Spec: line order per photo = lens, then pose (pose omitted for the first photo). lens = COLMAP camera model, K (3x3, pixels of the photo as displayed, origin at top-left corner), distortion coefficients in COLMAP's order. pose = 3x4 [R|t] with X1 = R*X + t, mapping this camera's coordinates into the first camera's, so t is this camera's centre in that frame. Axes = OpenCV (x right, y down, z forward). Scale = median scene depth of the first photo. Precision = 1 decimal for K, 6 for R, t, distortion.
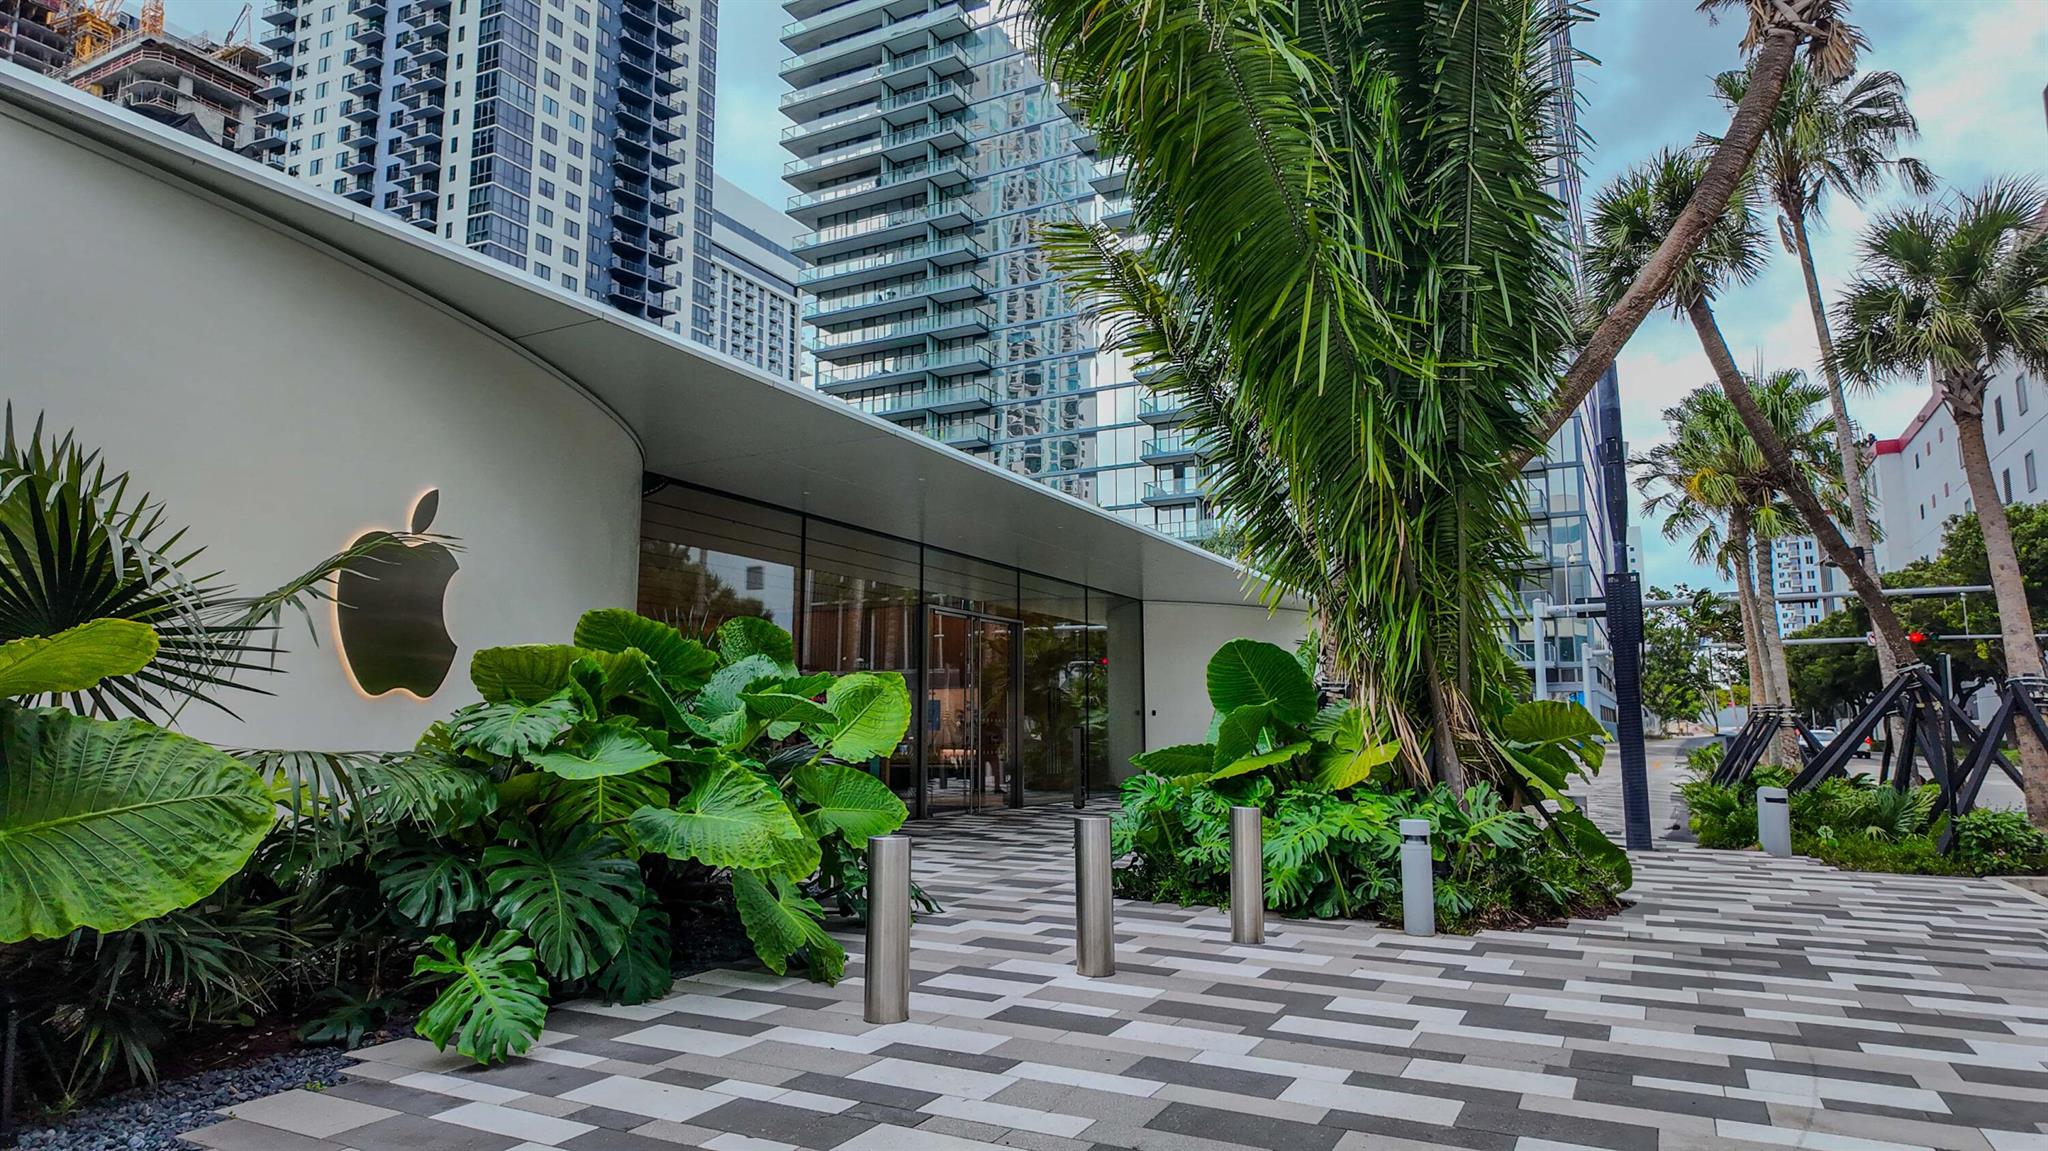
lens RADIAL K [[1168.7, 0, 1031.0], [0, 1168.7, 602.6], [0, 0, 1]] dist [-0.020538, -0.001131]
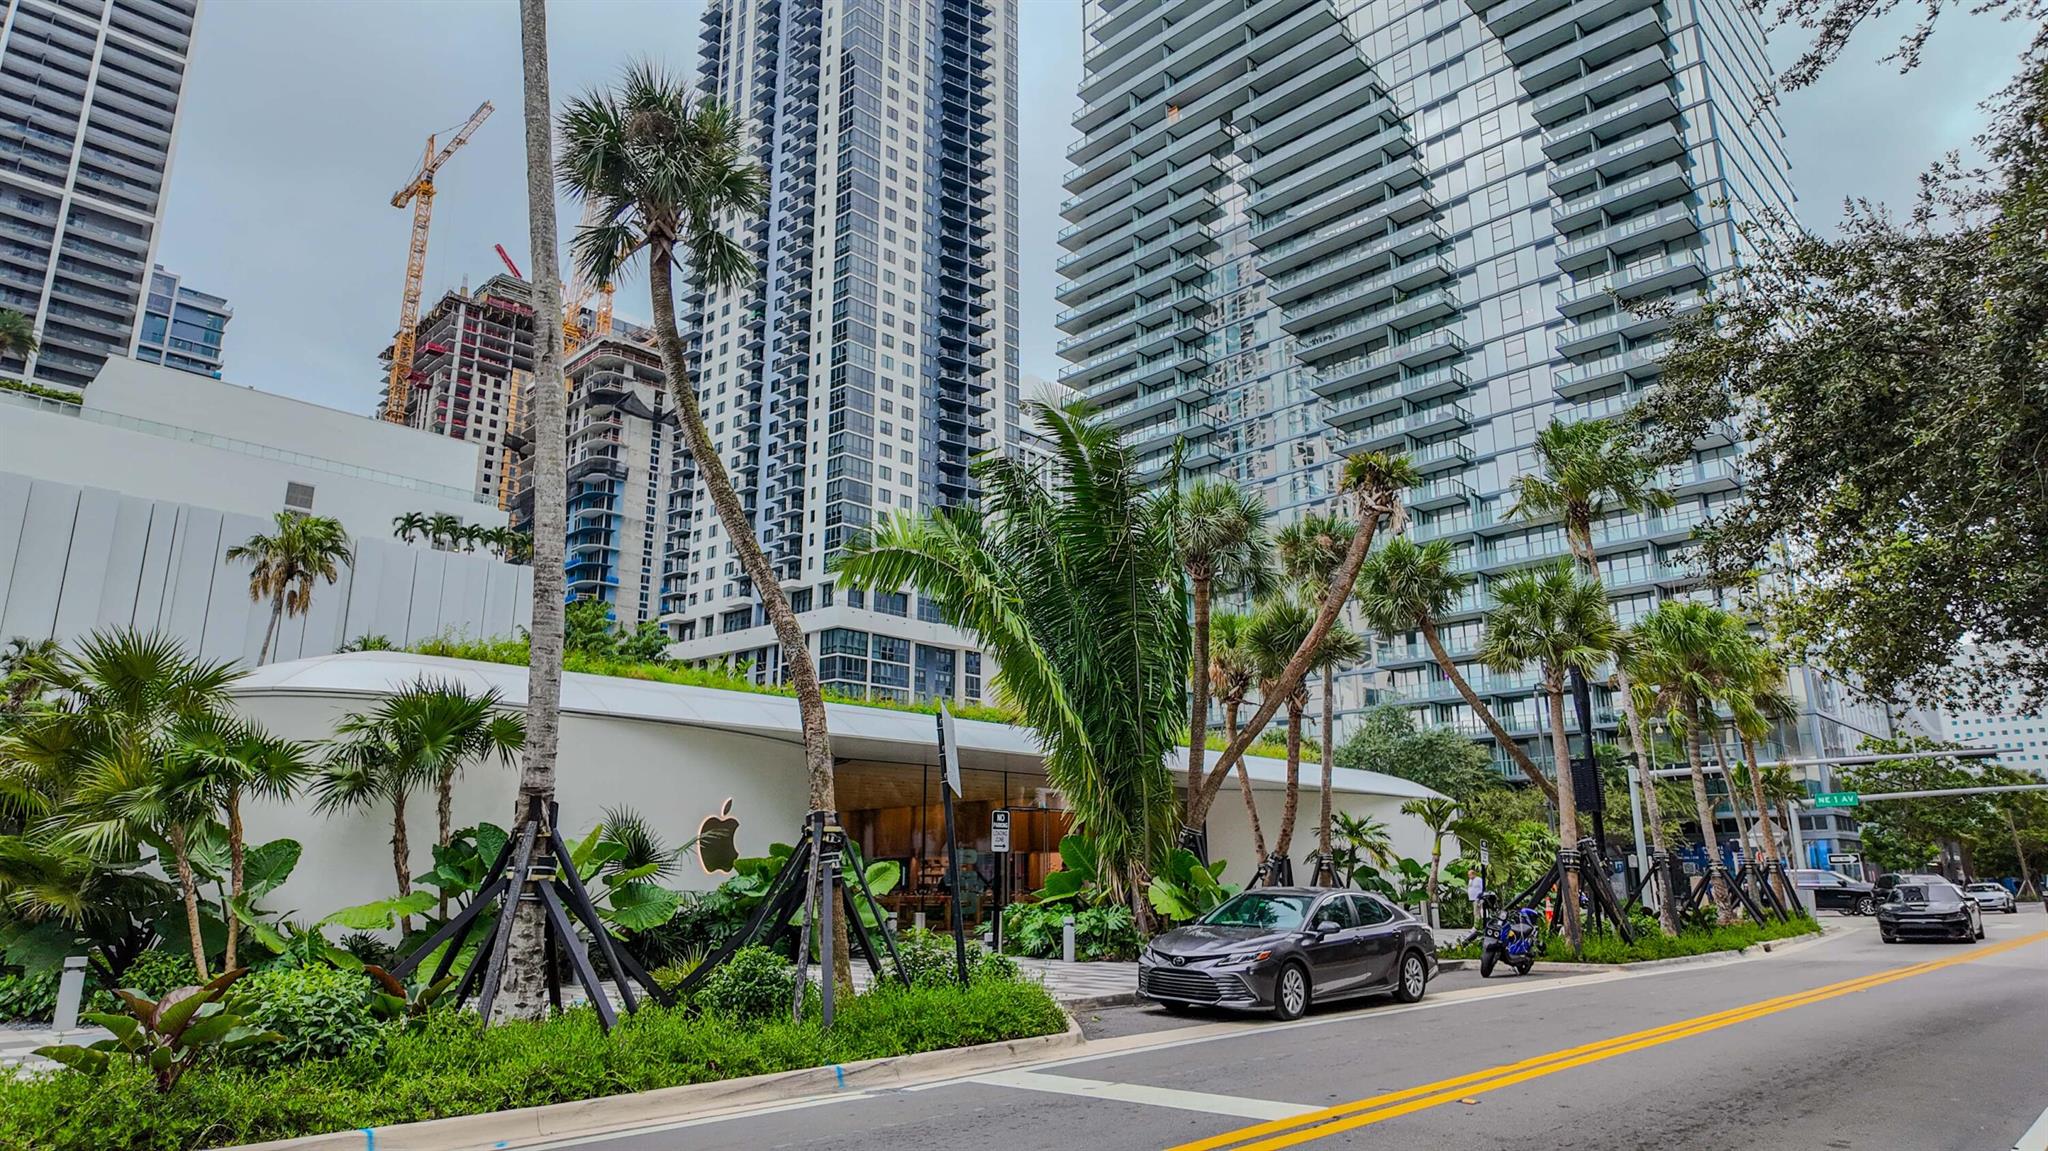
lens RADIAL K [[1177.9, 0, 1025.1], [0, 1177.9, 583.6], [0, 0, 1]] dist [0.028410, -0.000949]
pose [[0.952528, -0.077473, -0.294430, 0.077703], [0.037341, 0.989509, -0.139563, -0.013478], [0.302154, 0.121944, 0.945427, -0.115724]]
